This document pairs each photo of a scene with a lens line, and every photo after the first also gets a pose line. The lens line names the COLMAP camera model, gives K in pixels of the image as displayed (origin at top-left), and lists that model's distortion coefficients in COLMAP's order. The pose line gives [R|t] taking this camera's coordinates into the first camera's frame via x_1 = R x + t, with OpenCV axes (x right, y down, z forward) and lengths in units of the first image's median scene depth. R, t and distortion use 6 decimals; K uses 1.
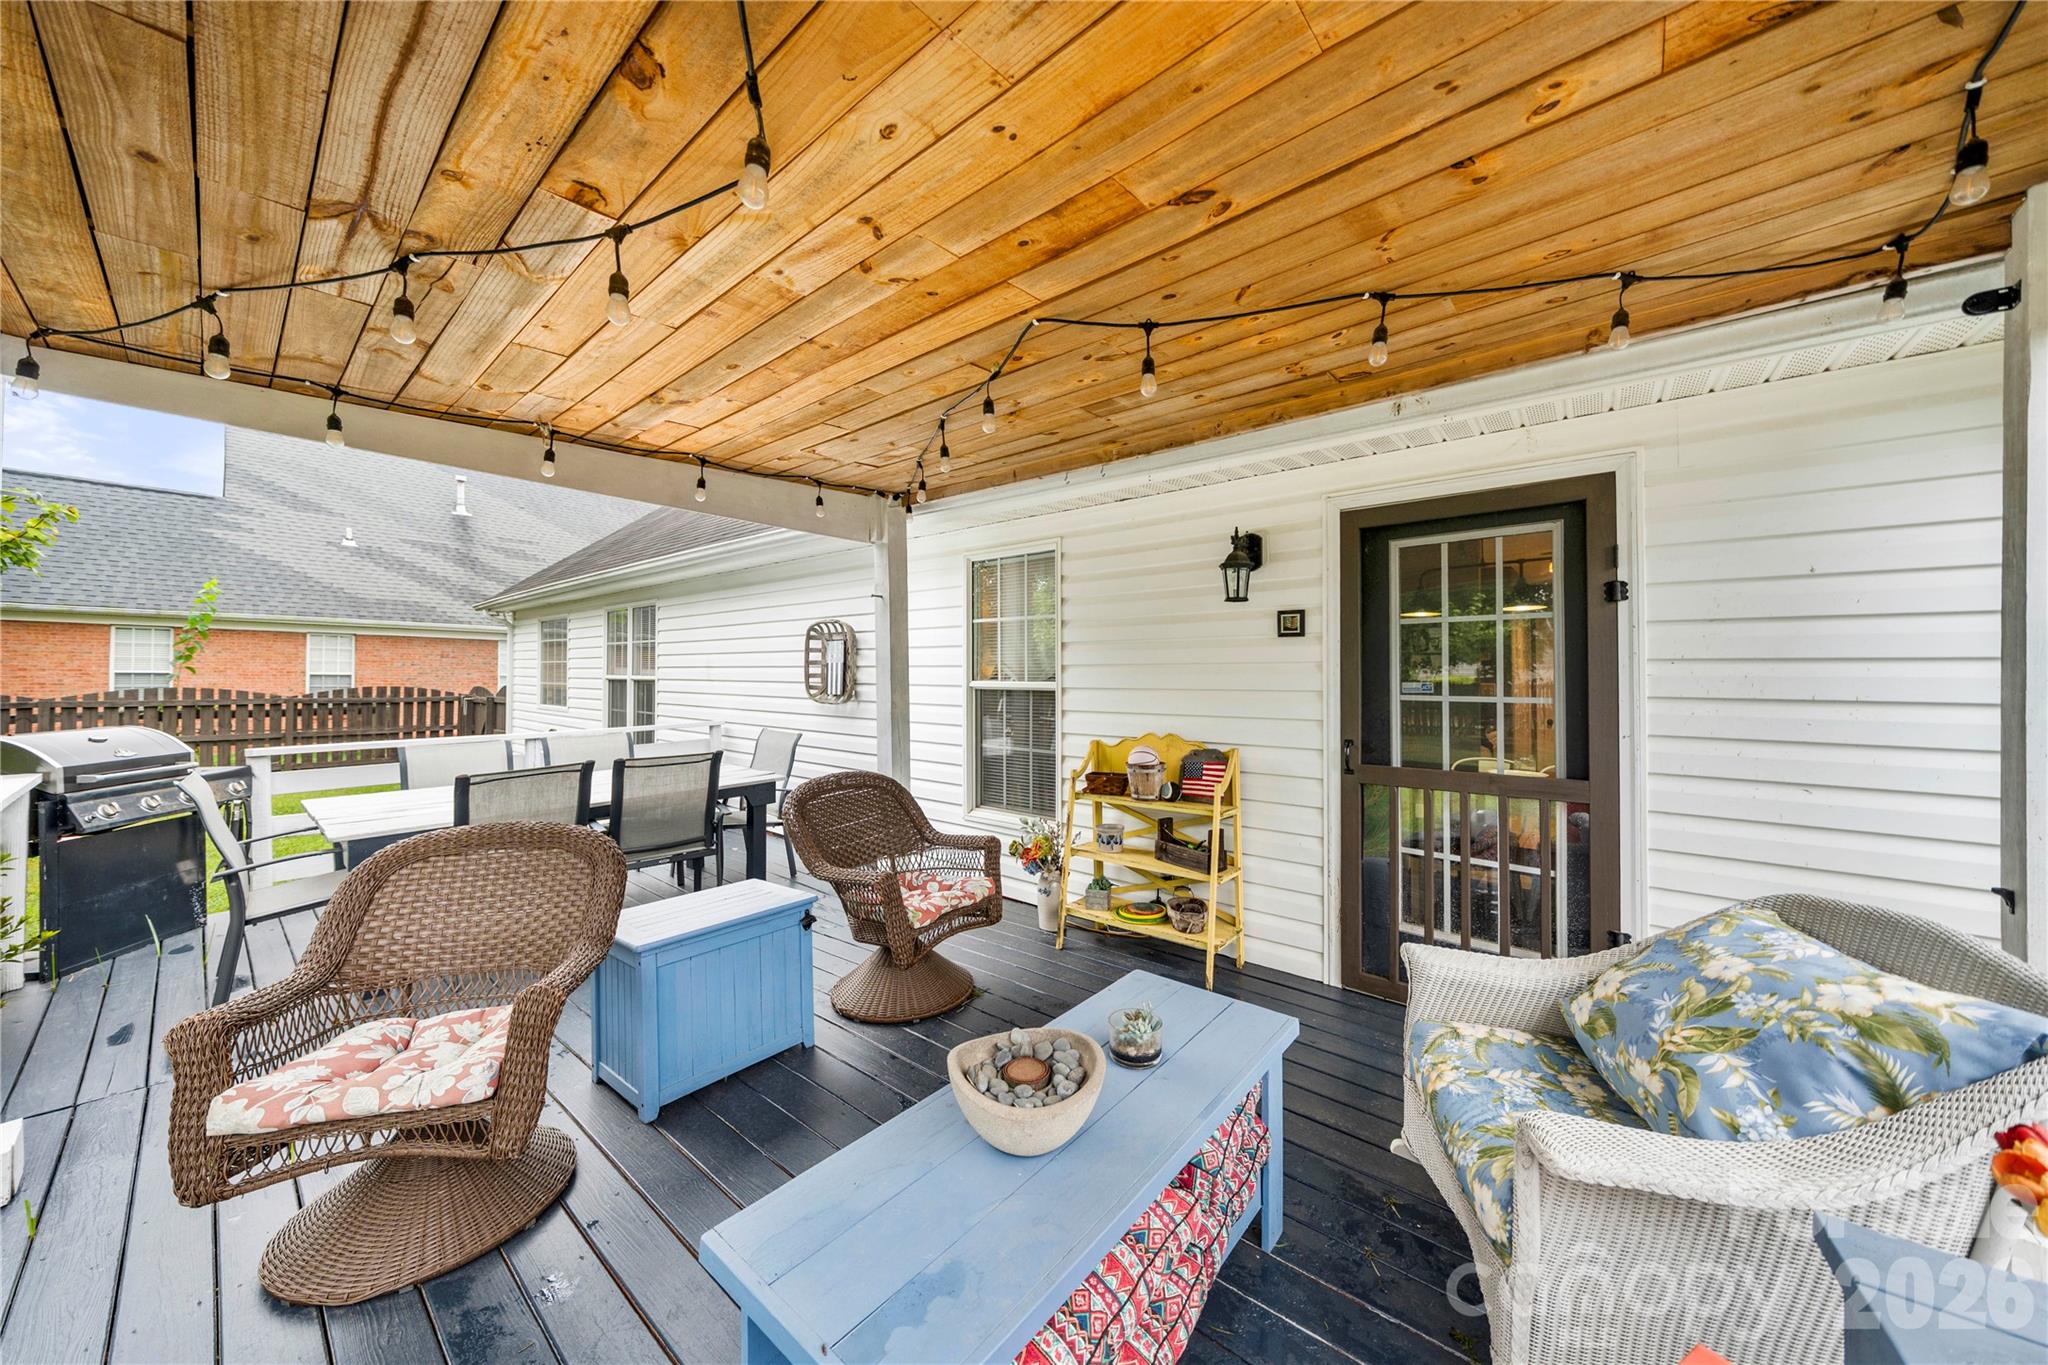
lens RADIAL K [[691.6, 0, 1025.1], [0, 691.6, 679.3], [0, 0, 1]] dist [0.002065, -0.000045]
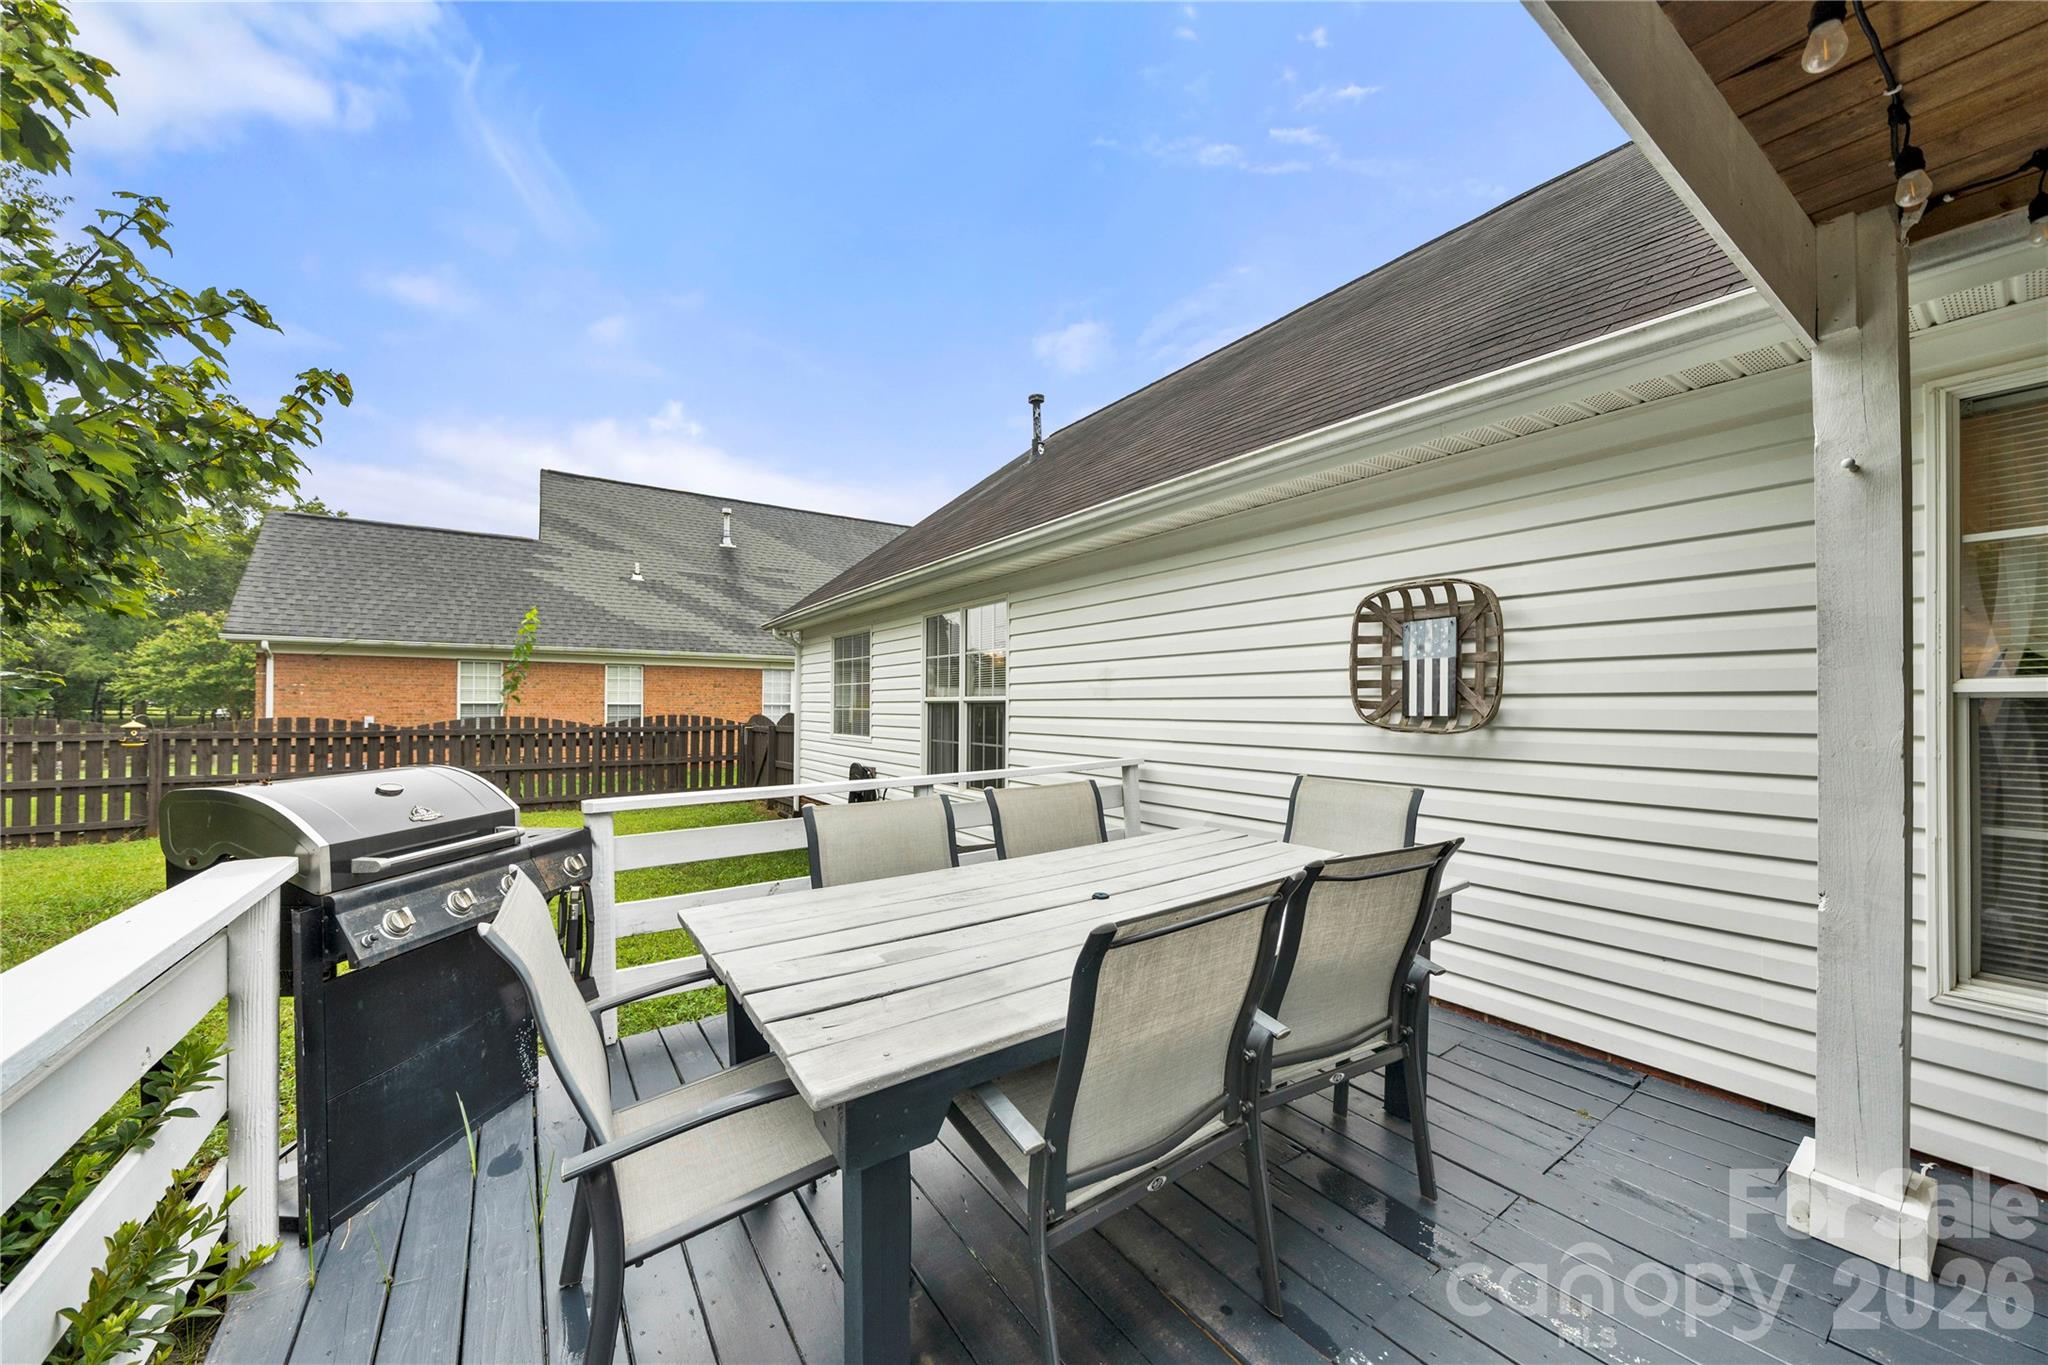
lens RADIAL K [[713.1, 0, 1048.6], [0, 713.1, 710.2], [0, 0, 1]] dist [-0.002113, -0.000125]
pose [[0.972223, -0.006141, -0.233976, -0.237684], [0.006549, 0.999978, 0.000966, 0.008046], [0.233965, -0.002472, 0.972242, 0.198626]]
